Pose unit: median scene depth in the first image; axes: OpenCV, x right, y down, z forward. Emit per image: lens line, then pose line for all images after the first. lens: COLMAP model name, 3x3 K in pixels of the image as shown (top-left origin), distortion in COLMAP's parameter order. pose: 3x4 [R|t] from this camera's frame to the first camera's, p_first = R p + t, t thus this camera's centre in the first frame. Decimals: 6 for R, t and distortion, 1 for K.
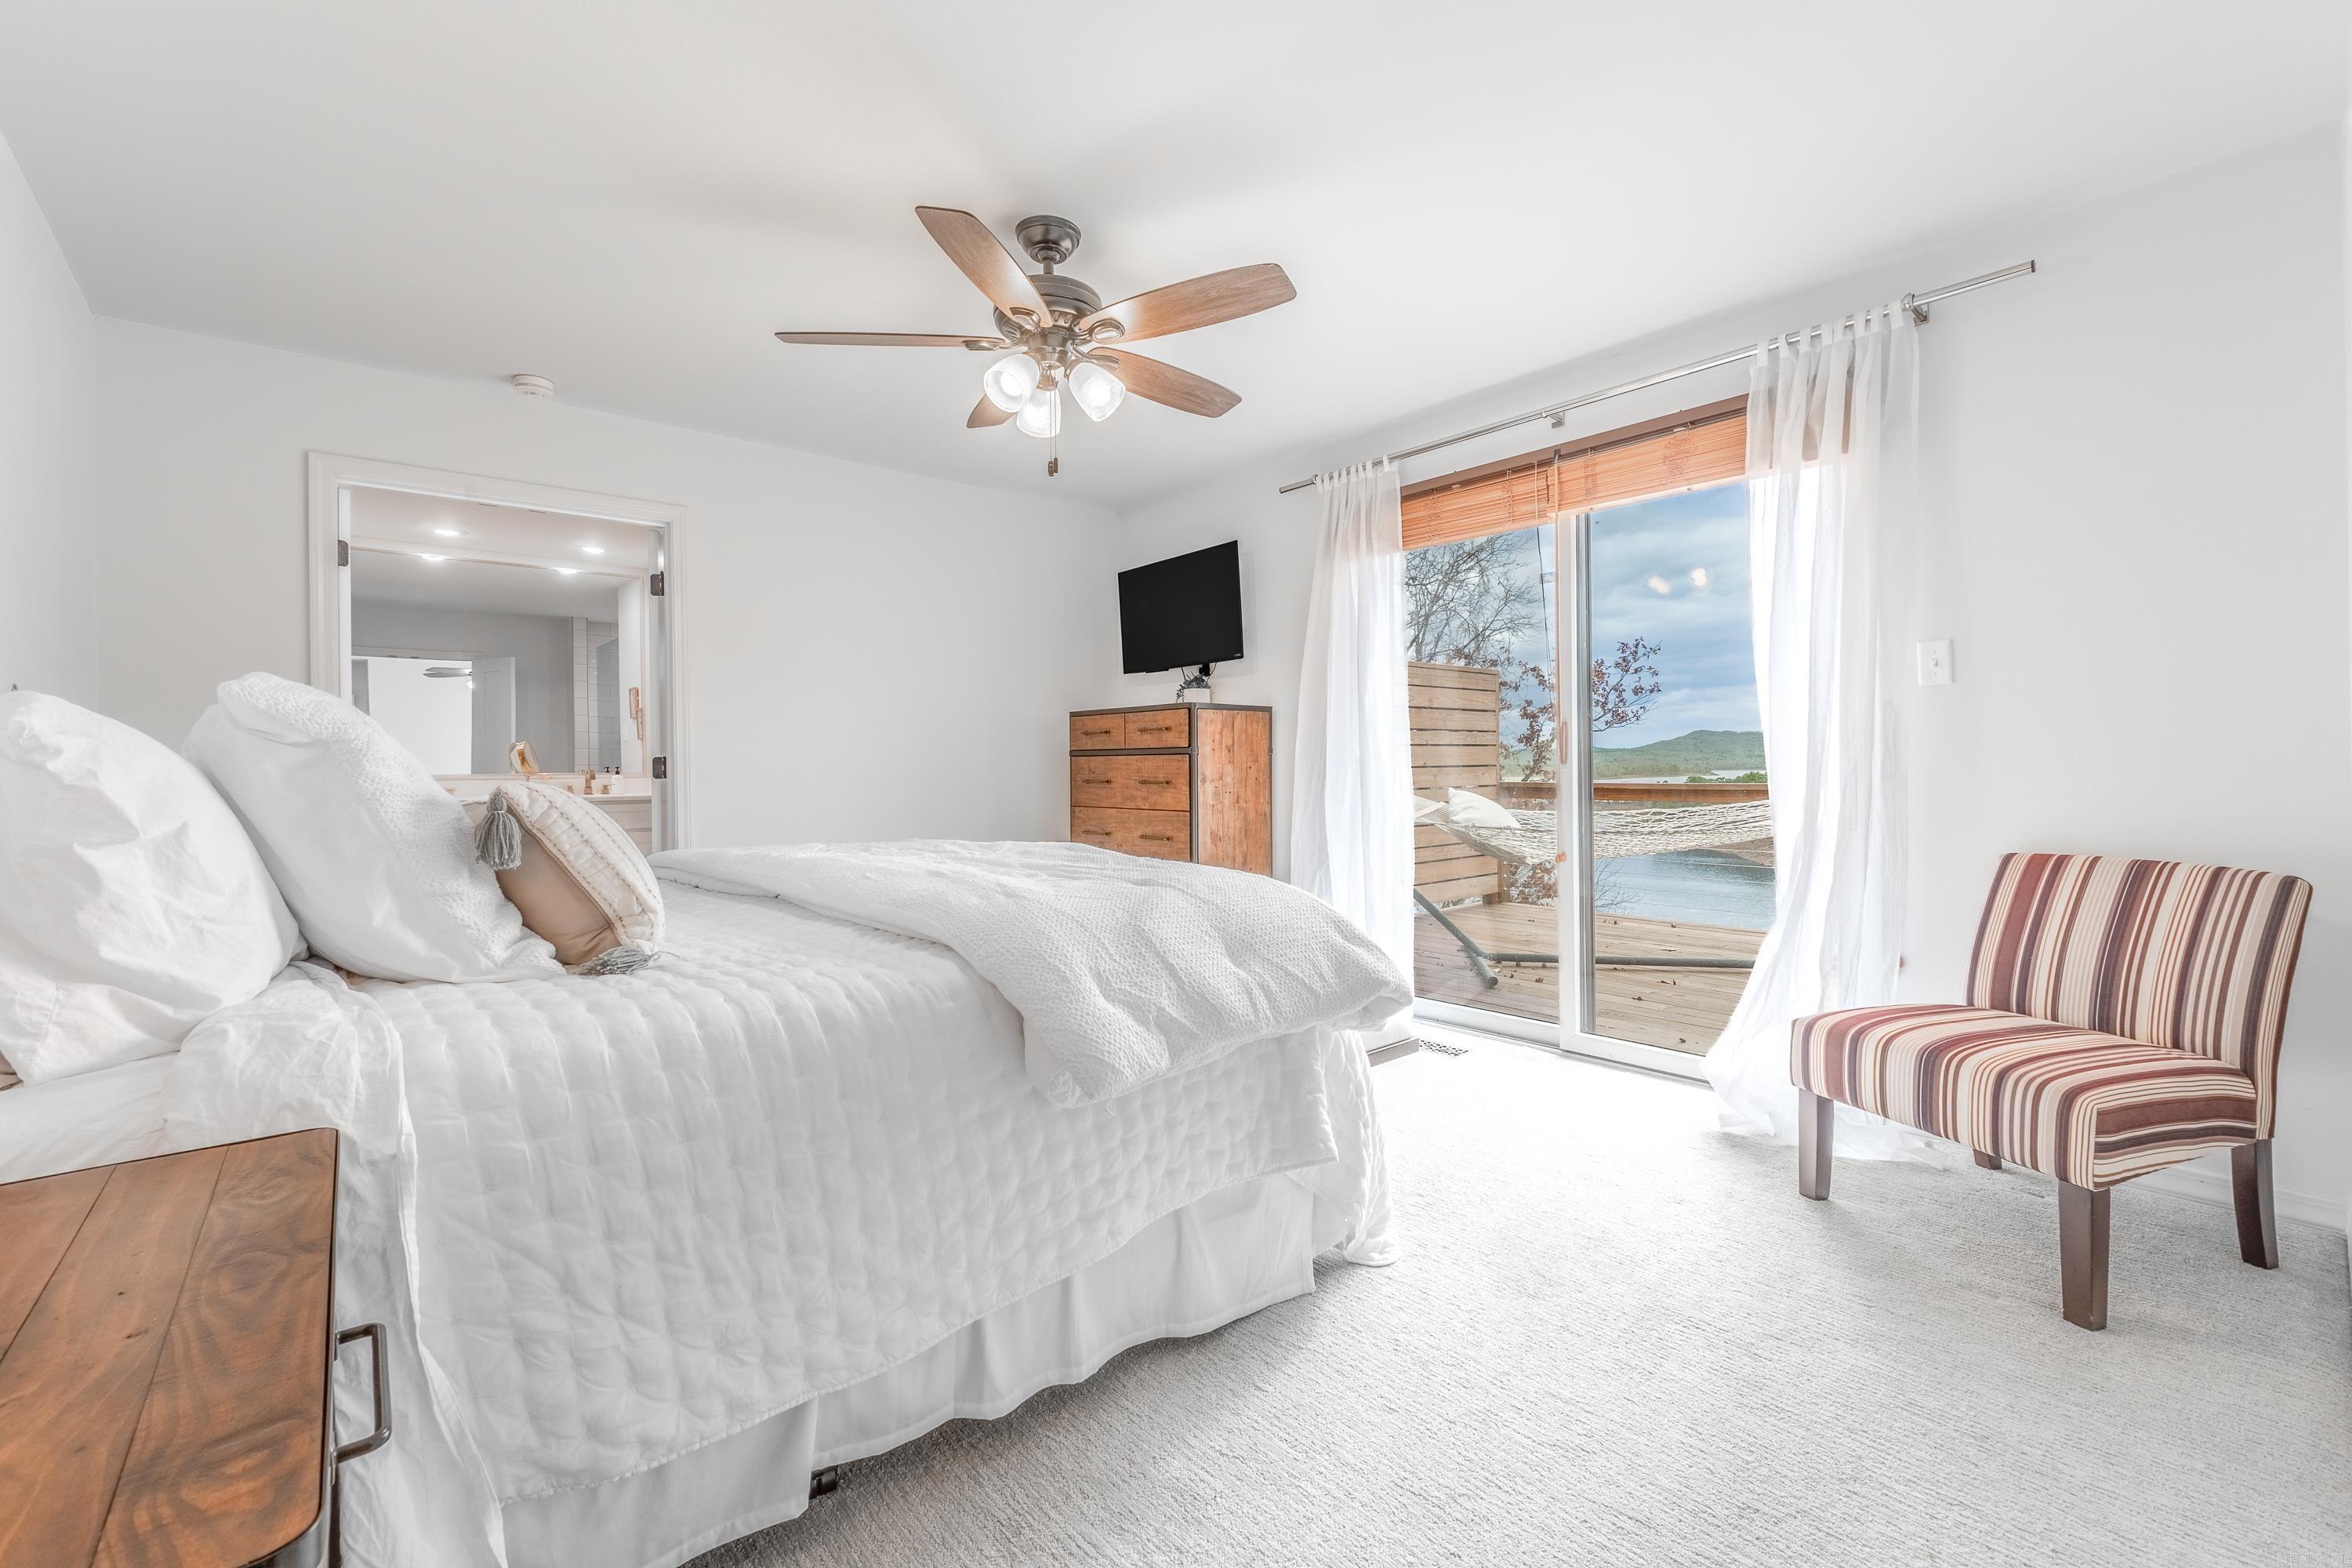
lens RADIAL K [[999.6, 0, 1178.1], [0, 999.6, 796.7], [0, 0, 1]] dist [0.000388, -0.000386]
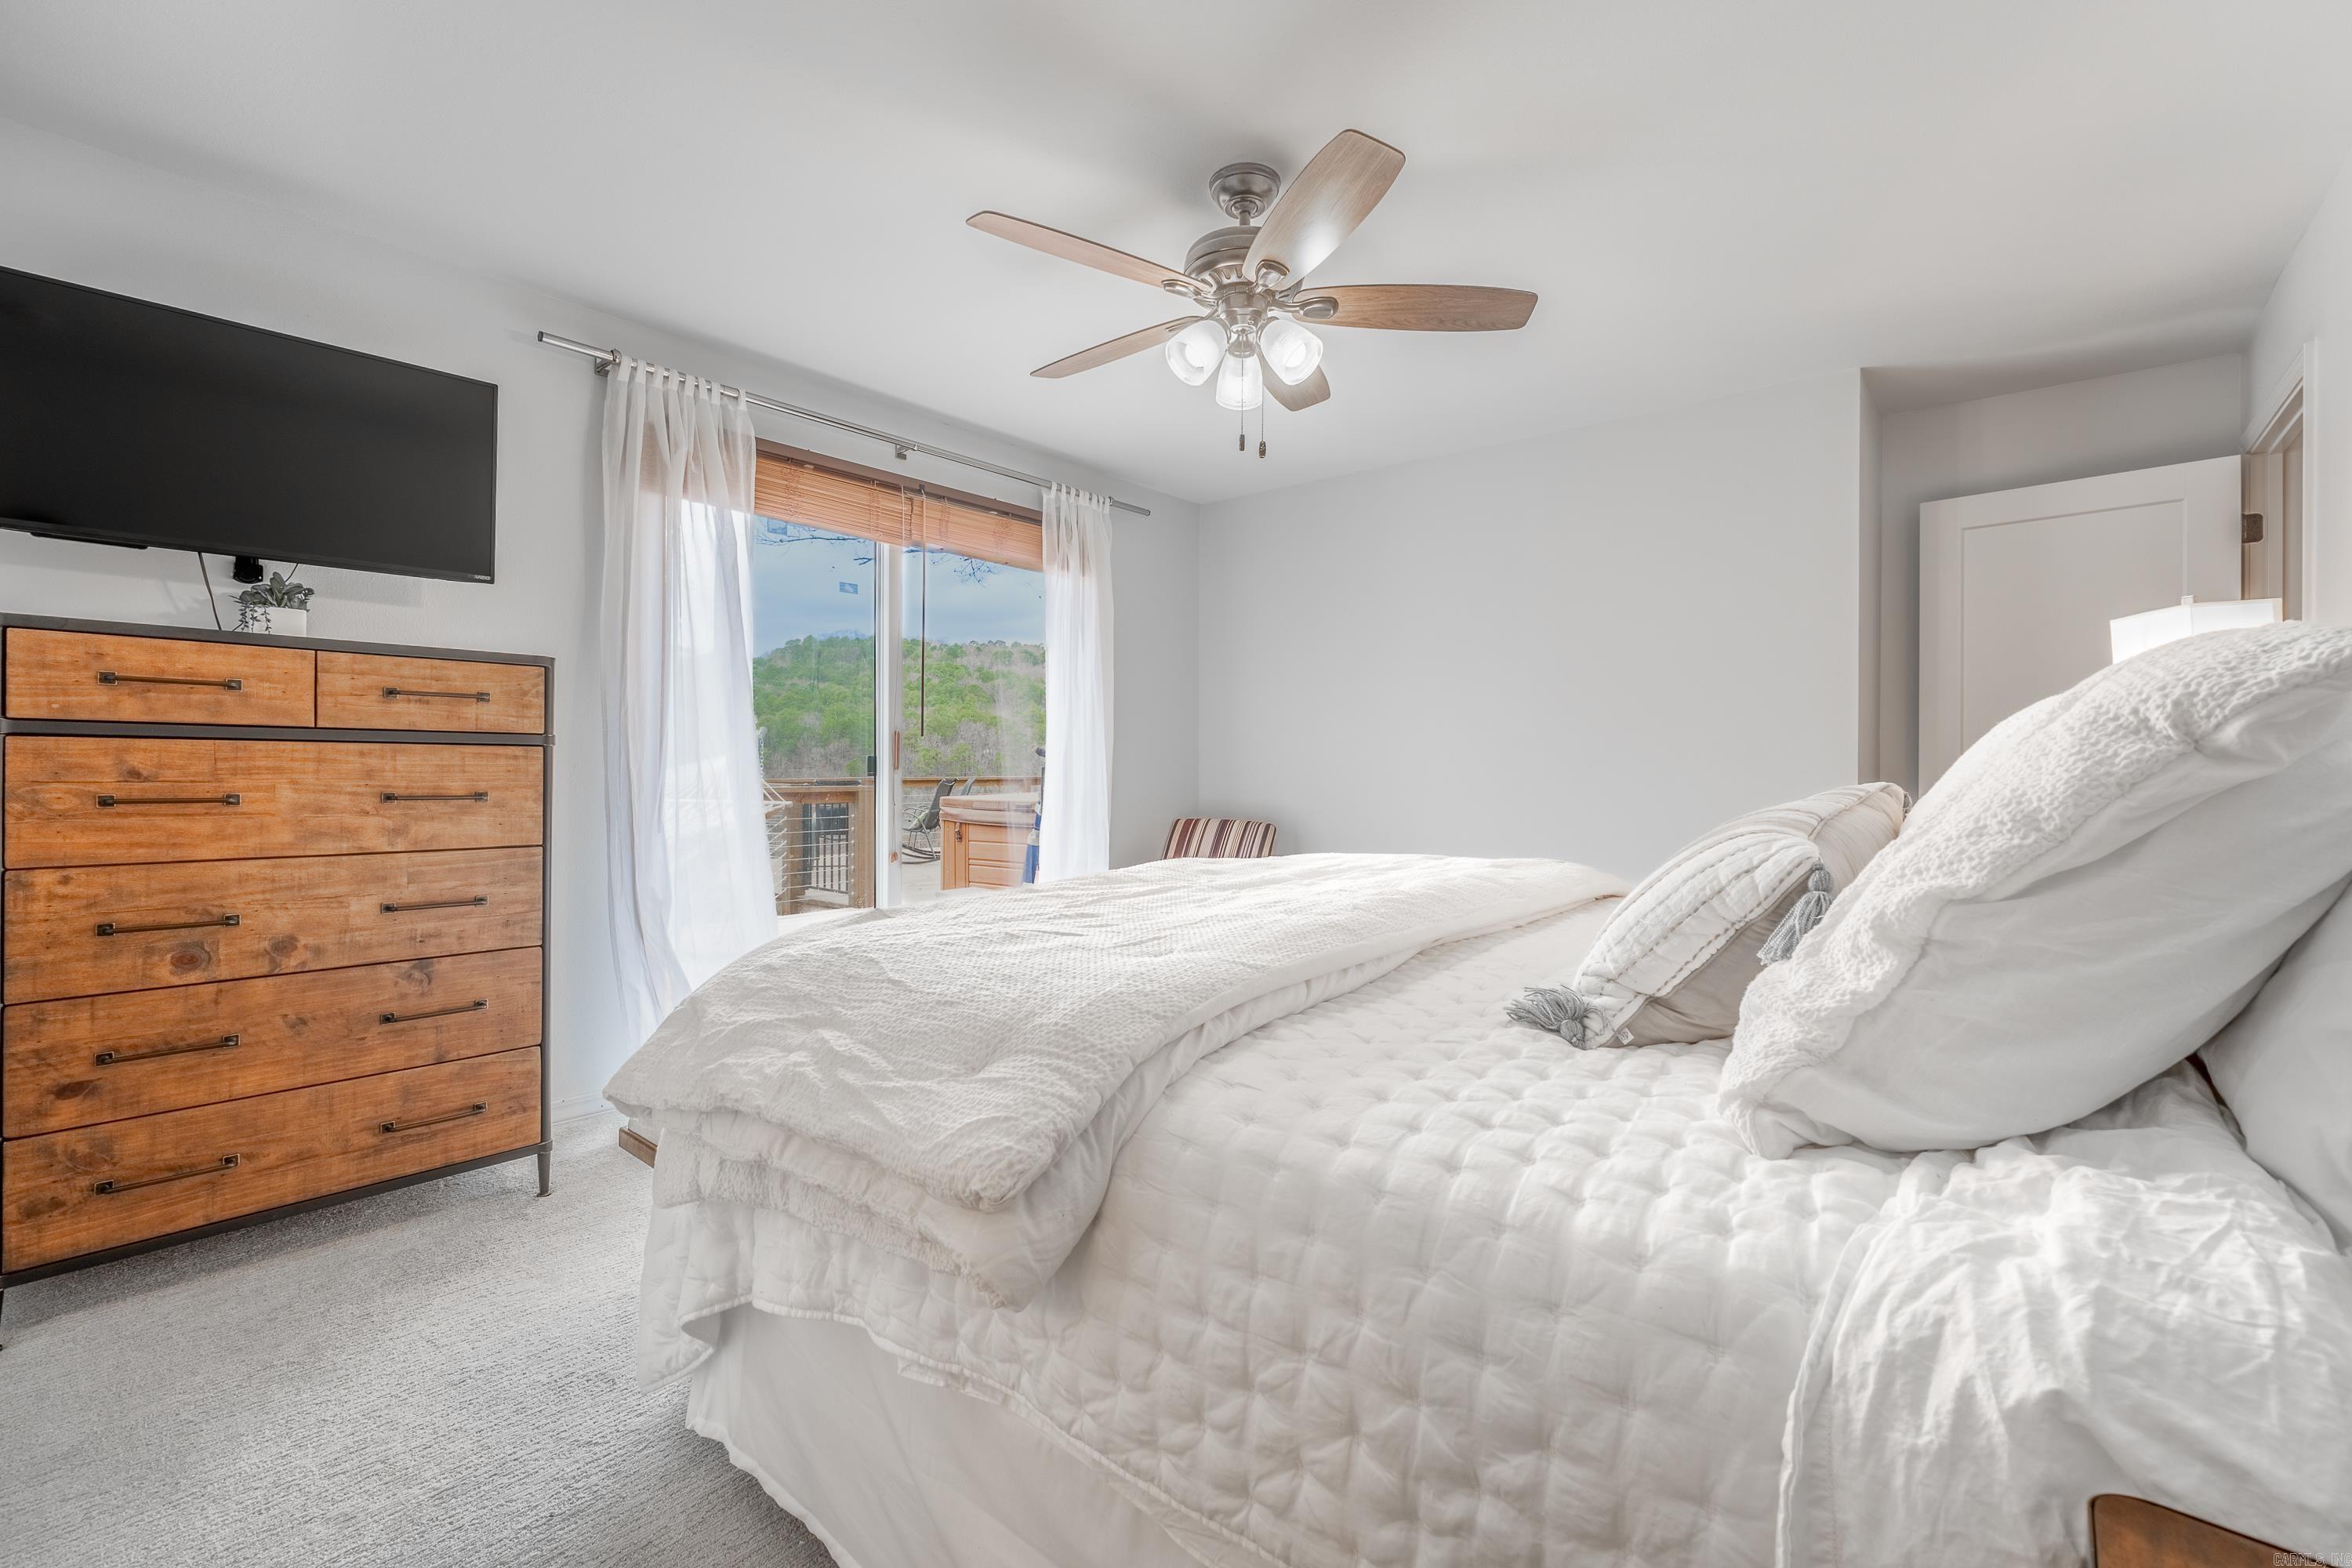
lens RADIAL K [[999.6, 0, 1178.8], [0, 999.6, 781.2], [0, 0, 1]] dist [0.000388, -0.000386]
pose [[-0.147428, -0.002268, 0.989070, -0.611128], [0.026735, 0.999623, 0.006277, -0.016153], [-0.988711, 0.027368, -0.147311, 0.723814]]
